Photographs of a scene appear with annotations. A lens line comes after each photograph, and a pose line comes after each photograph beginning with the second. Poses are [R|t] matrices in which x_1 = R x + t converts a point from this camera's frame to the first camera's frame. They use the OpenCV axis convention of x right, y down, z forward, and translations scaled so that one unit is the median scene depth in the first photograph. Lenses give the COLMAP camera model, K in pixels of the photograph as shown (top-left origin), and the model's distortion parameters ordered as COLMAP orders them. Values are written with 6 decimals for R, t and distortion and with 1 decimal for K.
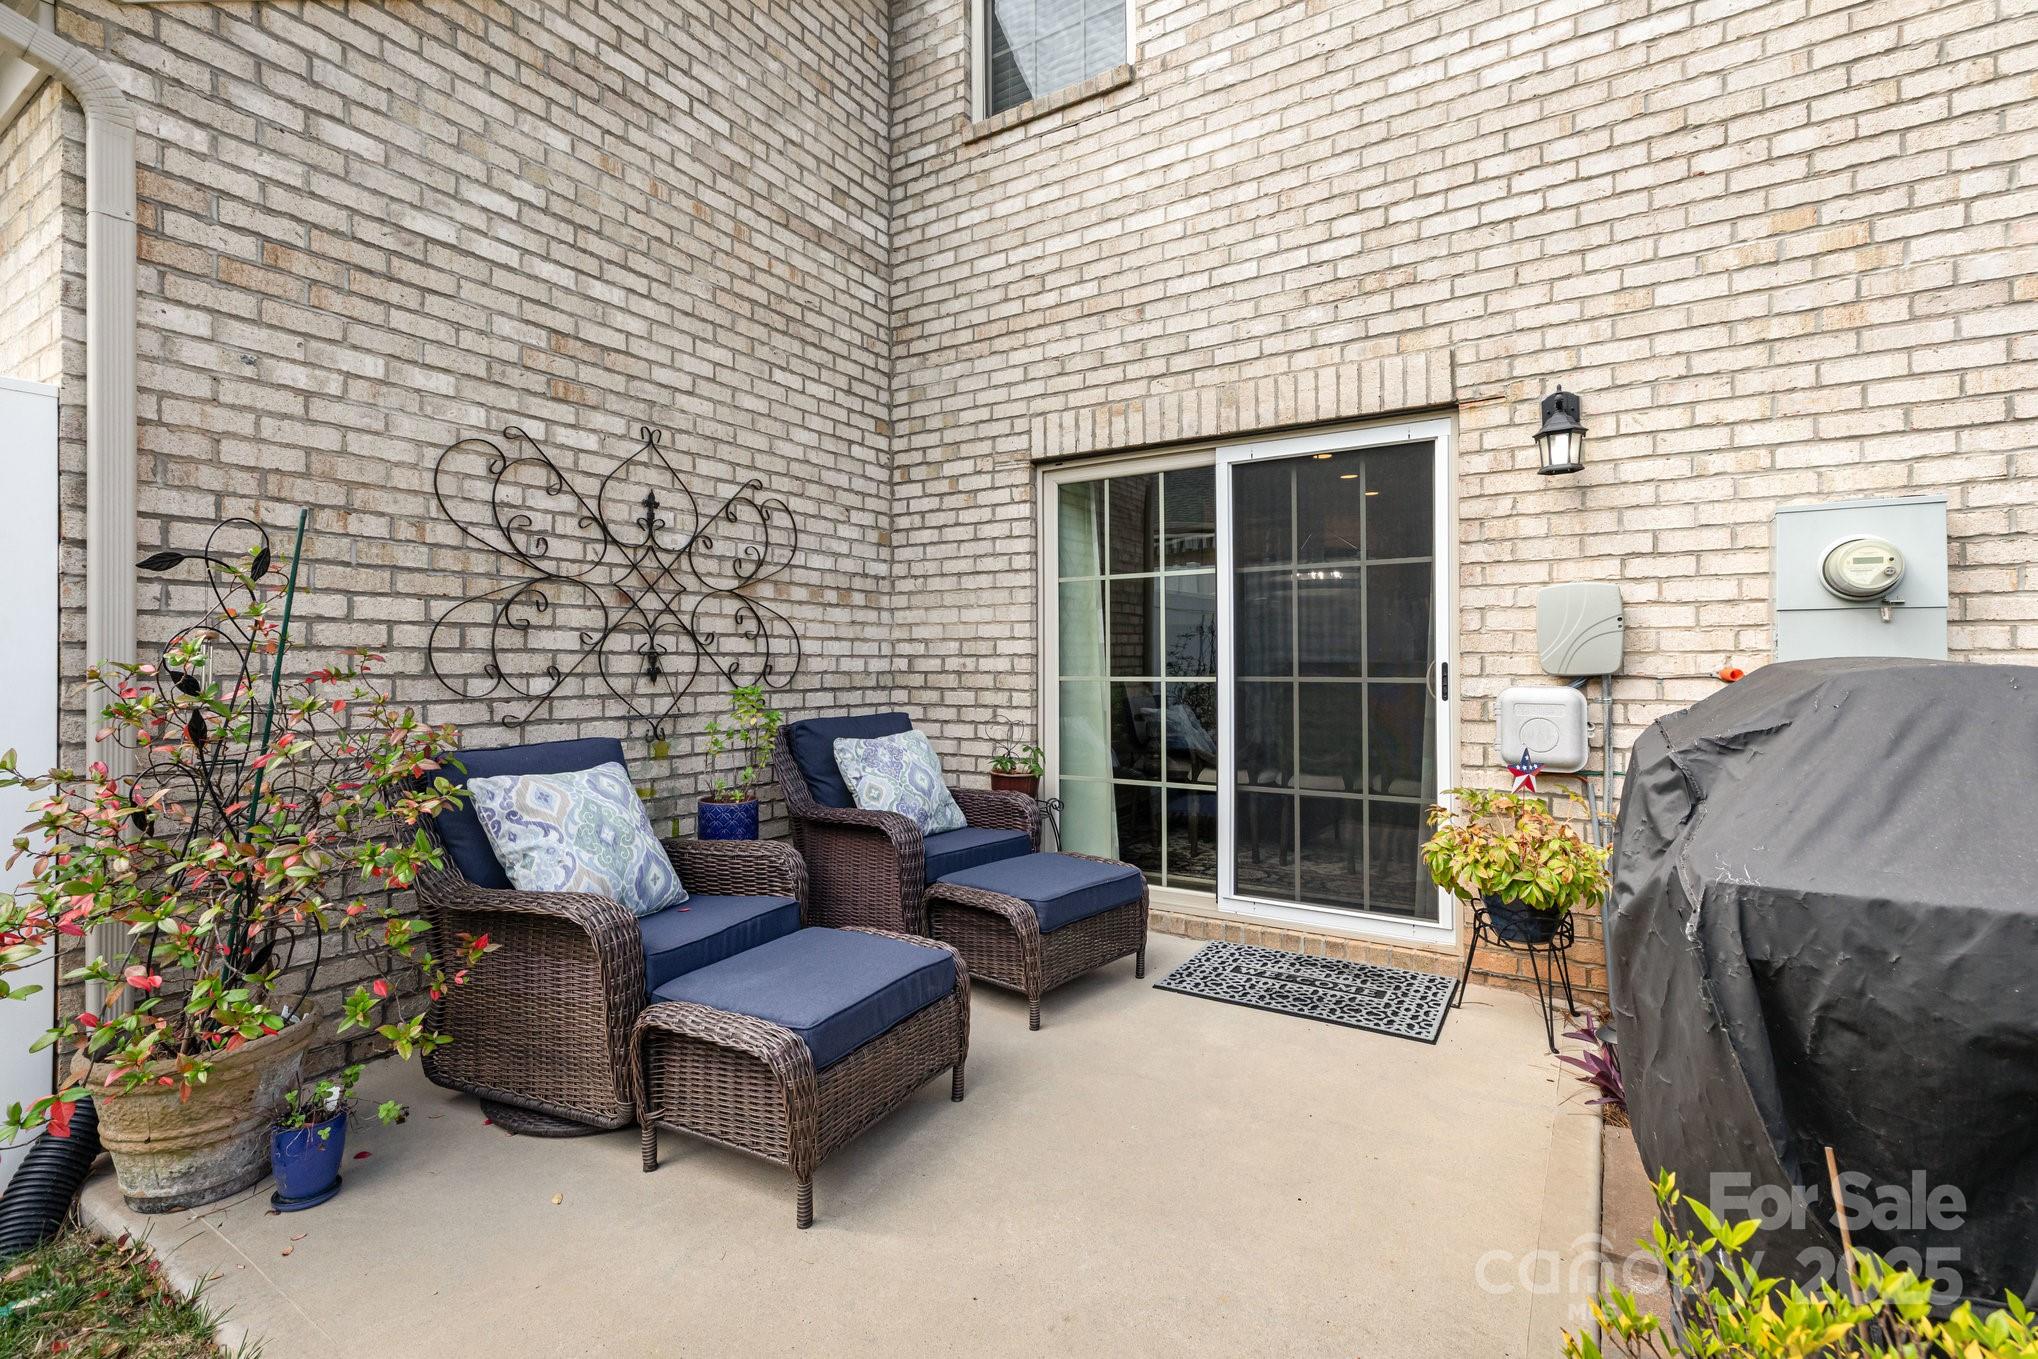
lens RADIAL K [[929.4, 0, 1016.1], [0, 929.4, 653.8], [0, 0, 1]] dist [0.002844, -0.001437]
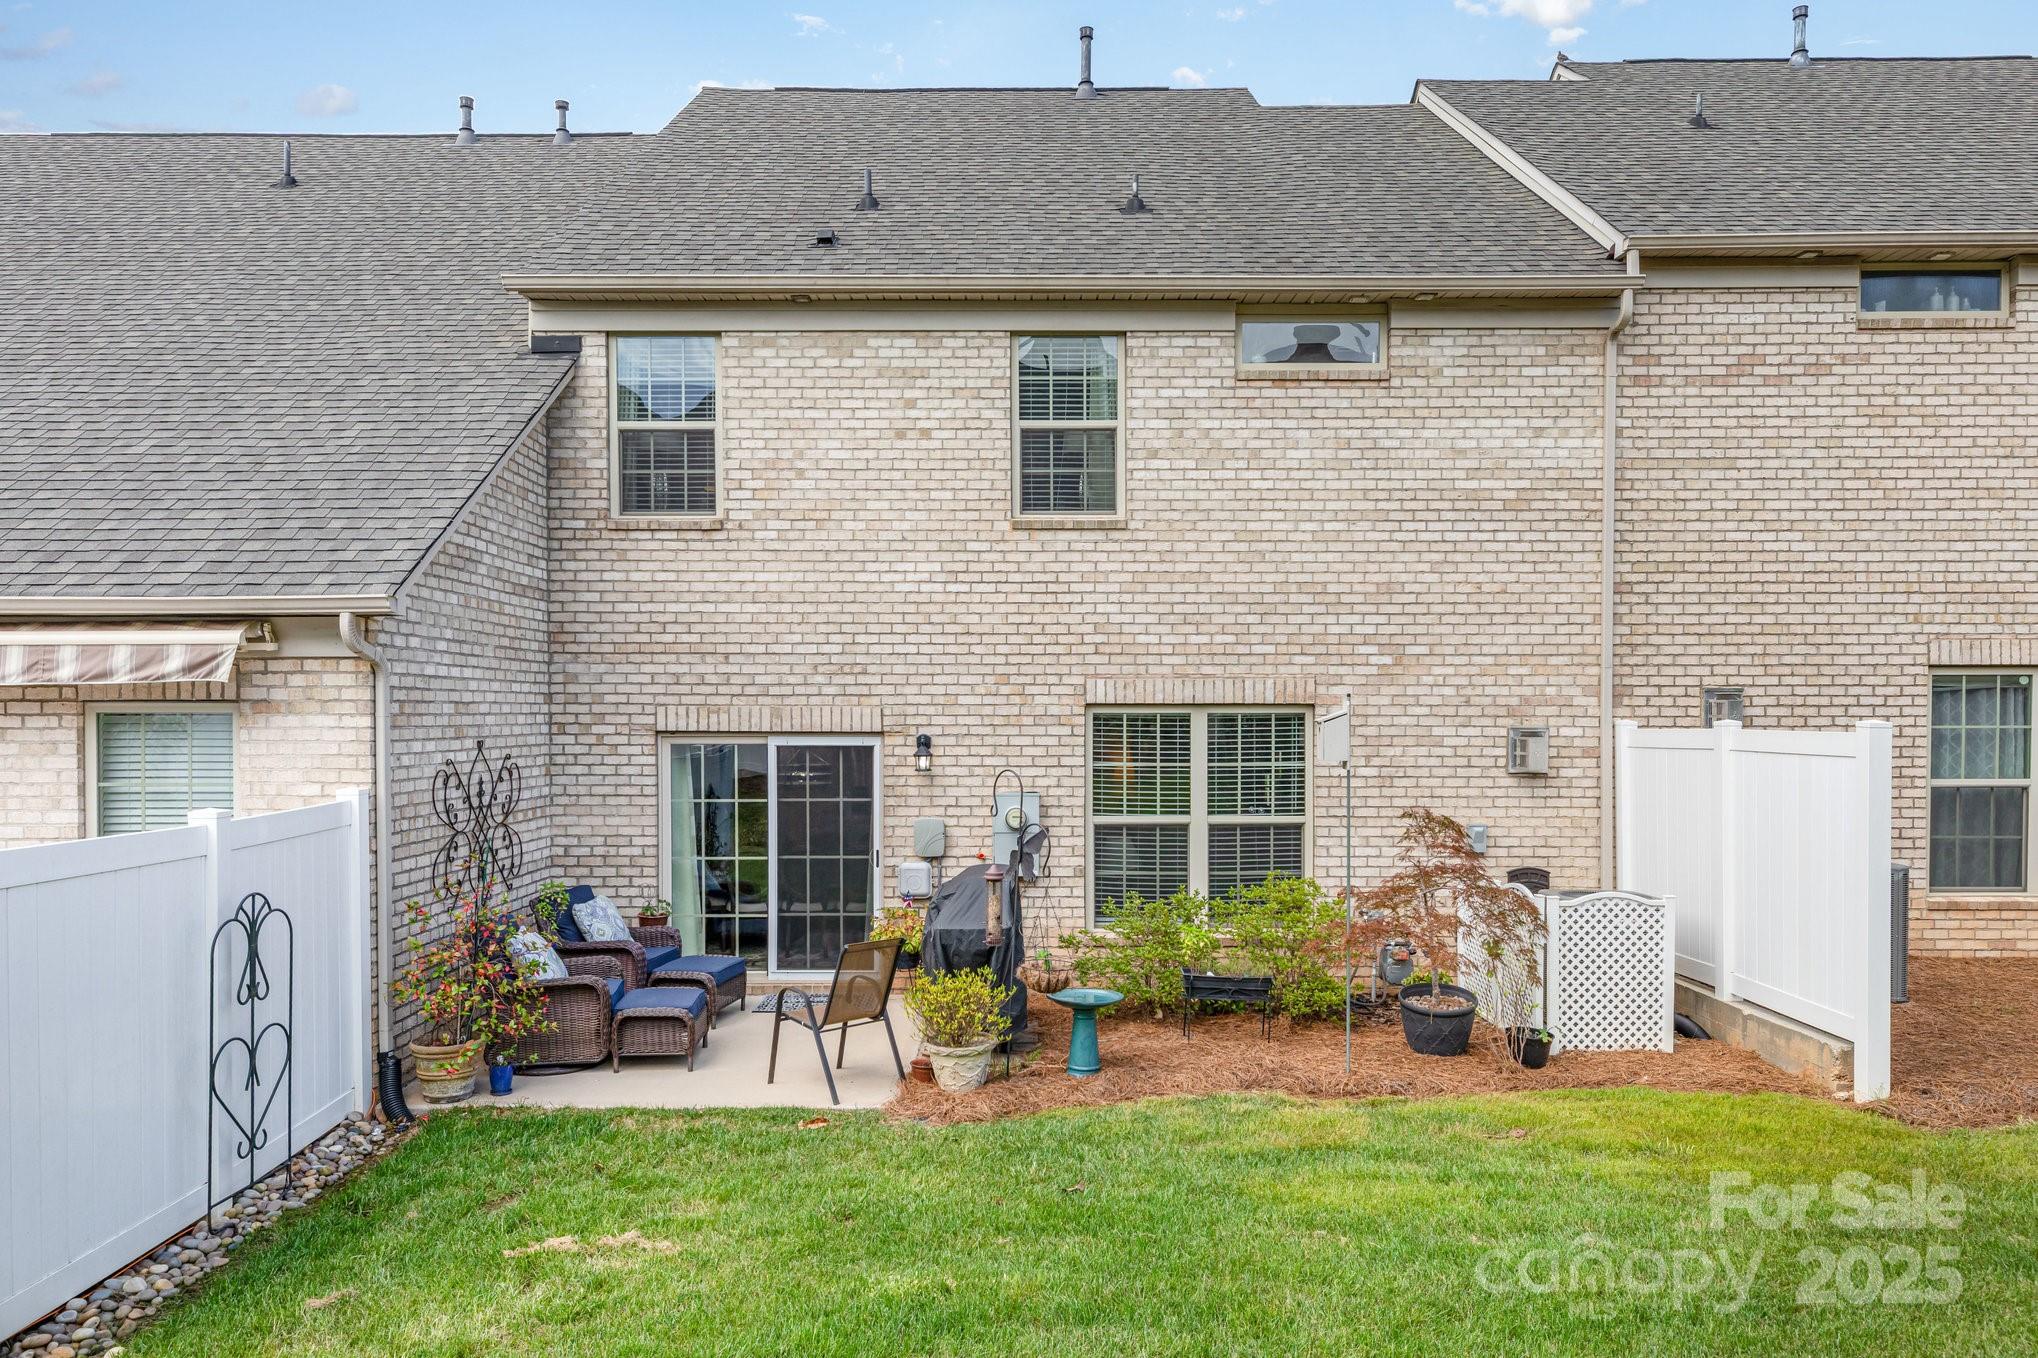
lens RADIAL K [[1414.0, 0, 1021.9], [0, 1414.0, 688.4], [0, 0, 1]] dist [0.030287, -0.000524]
pose [[0.849268, 0.009652, 0.527873, -0.880950], [-0.006287, 0.999947, -0.008168, -0.301348], [-0.527924, 0.003618, 0.849284, -1.749411]]
